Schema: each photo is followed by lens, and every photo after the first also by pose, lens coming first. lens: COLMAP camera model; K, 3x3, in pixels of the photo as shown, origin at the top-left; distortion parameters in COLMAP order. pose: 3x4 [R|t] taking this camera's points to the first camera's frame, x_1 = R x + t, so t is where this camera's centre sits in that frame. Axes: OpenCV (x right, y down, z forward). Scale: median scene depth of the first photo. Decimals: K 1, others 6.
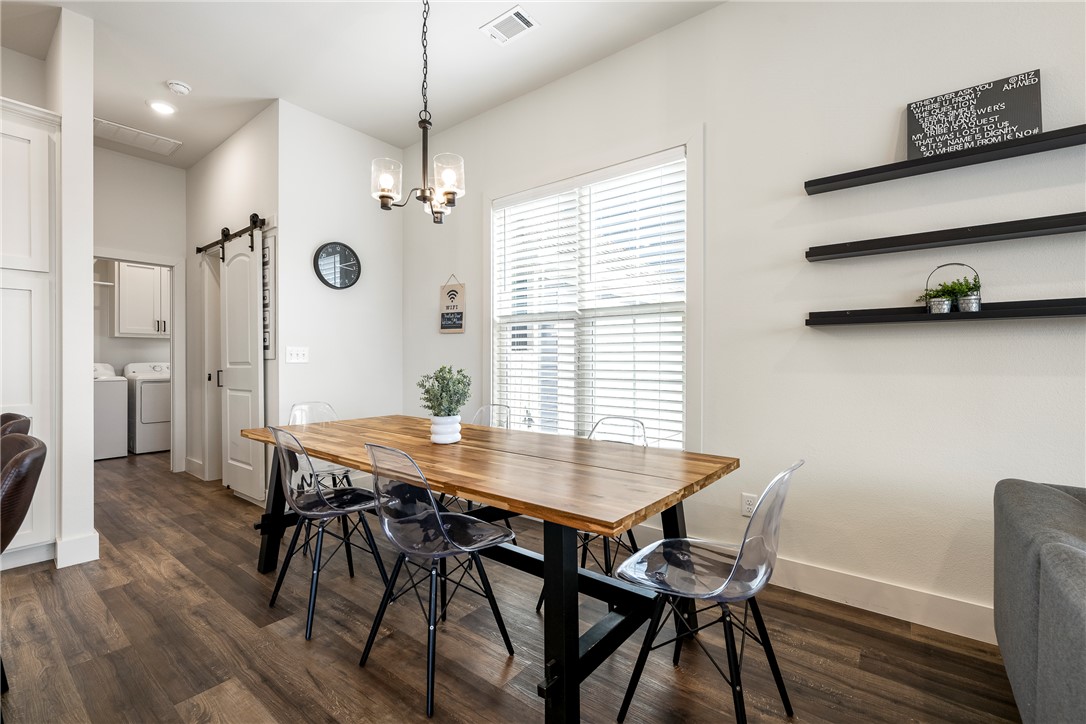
lens RADIAL K [[463.5, 0, 542.1], [0, 463.5, 359.9], [0, 0, 1]] dist [-0.002975, -0.000083]
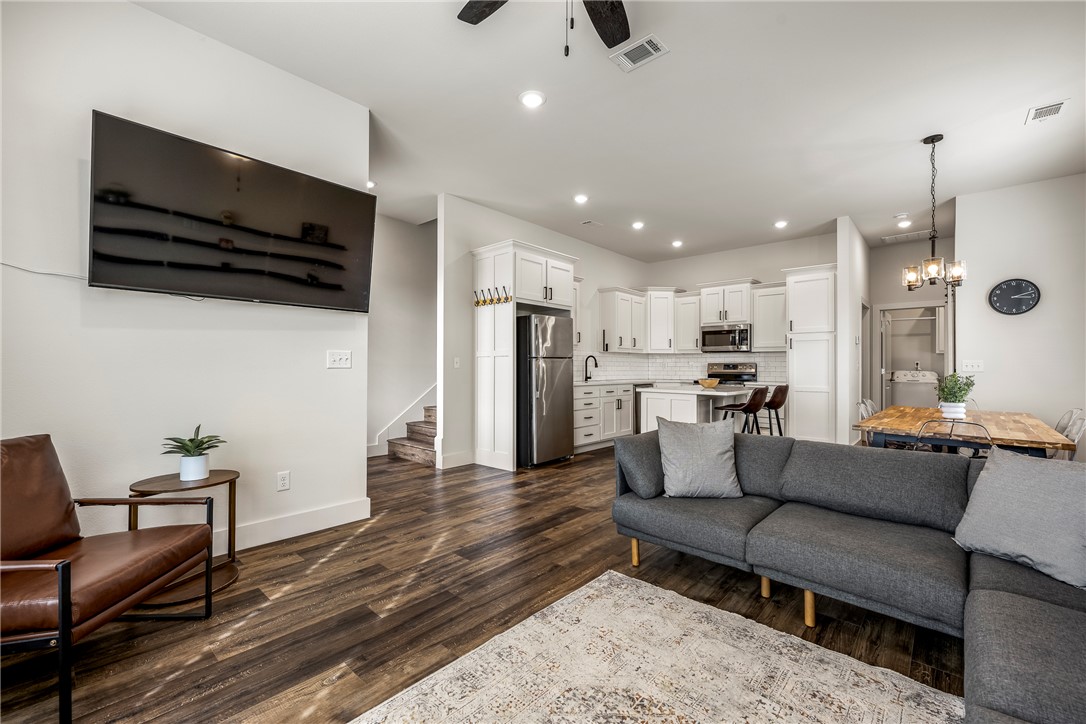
lens RADIAL K [[453.3, 0, 539.8], [0, 453.3, 361.2], [0, 0, 1]] dist [-0.001211, 0.000080]
pose [[-0.072860, -0.011280, -0.997278, 1.561119], [-0.006439, 0.999921, -0.010840, -0.003223], [0.997321, 0.005631, -0.072927, -0.383152]]
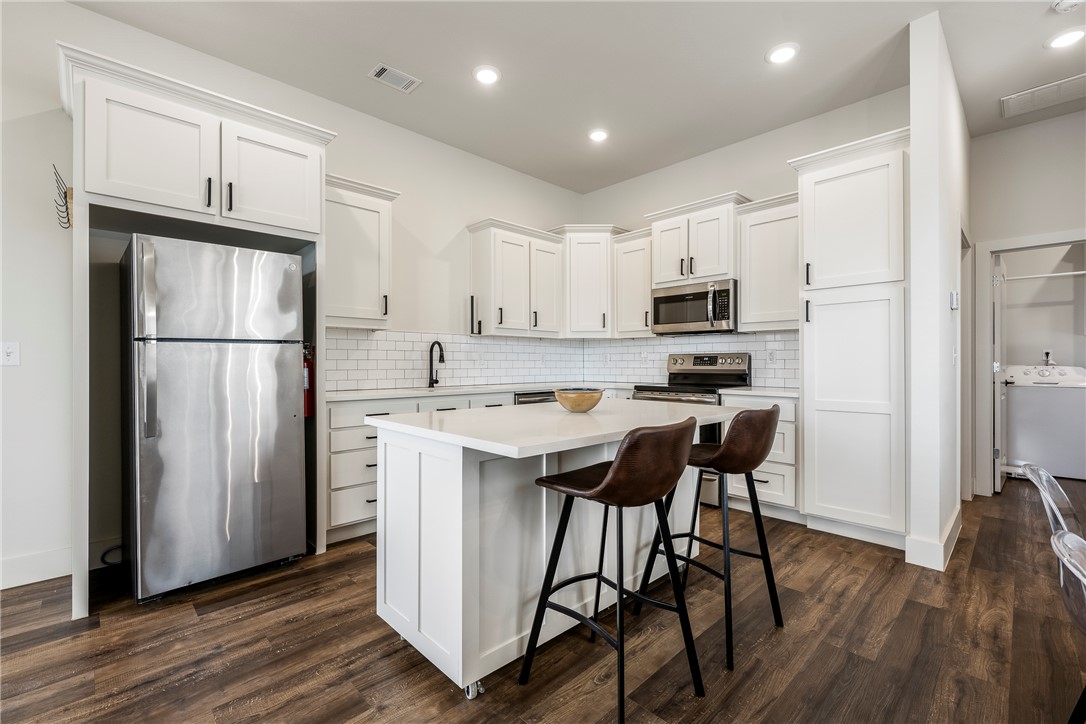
lens RADIAL K [[470.2, 0, 539.2], [0, 470.2, 360.6], [0, 0, 1]] dist [0.001894, 0.000325]
pose [[-0.142030, -0.002774, -0.989858, 0.143607], [-0.000740, 0.999996, -0.002696, -0.000011], [0.989862, 0.000350, -0.142032, 0.376757]]
